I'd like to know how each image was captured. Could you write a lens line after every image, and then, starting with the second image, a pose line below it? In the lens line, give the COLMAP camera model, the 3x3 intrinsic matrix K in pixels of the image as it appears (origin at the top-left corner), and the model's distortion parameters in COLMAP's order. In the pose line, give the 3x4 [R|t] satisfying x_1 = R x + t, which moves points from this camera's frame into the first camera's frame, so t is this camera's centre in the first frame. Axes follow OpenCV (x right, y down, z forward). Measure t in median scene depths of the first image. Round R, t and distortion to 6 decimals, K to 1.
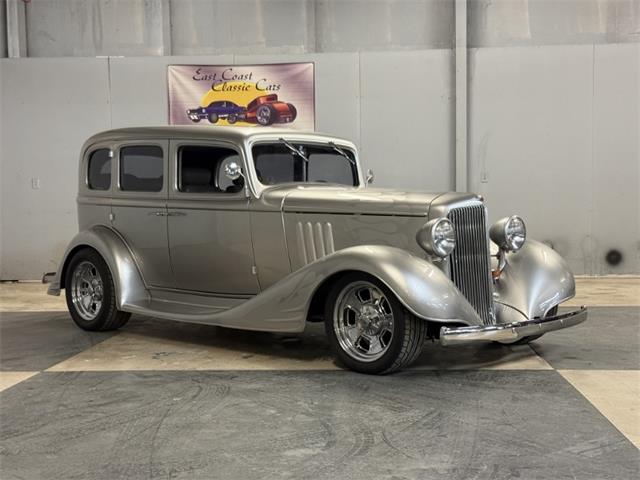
lens RADIAL K [[885.7, 0, 322.1], [0, 885.7, 242.1], [0, 0, 1]] dist [0.142368, -0.108645]
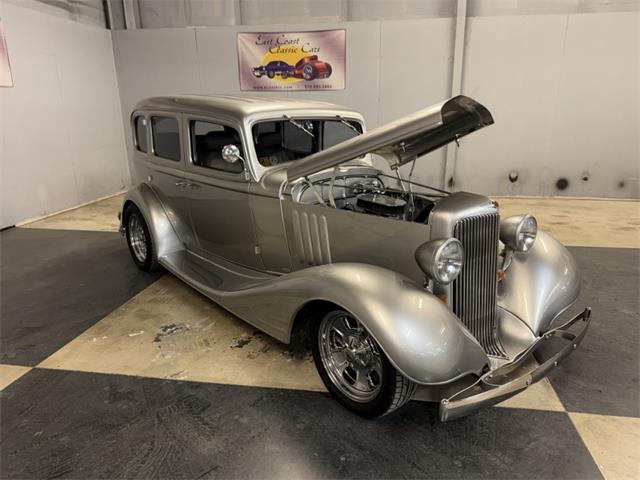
lens RADIAL K [[447.9, 0, 324.7], [0, 447.9, 242.9], [0, 0, 1]] dist [0.040482, -0.057804]
pose [[0.995870, 0.032037, -0.084953, 0.026732], [-0.010276, 0.969435, 0.245132, -0.059864], [0.090210, -0.243247, 0.965760, 0.282332]]
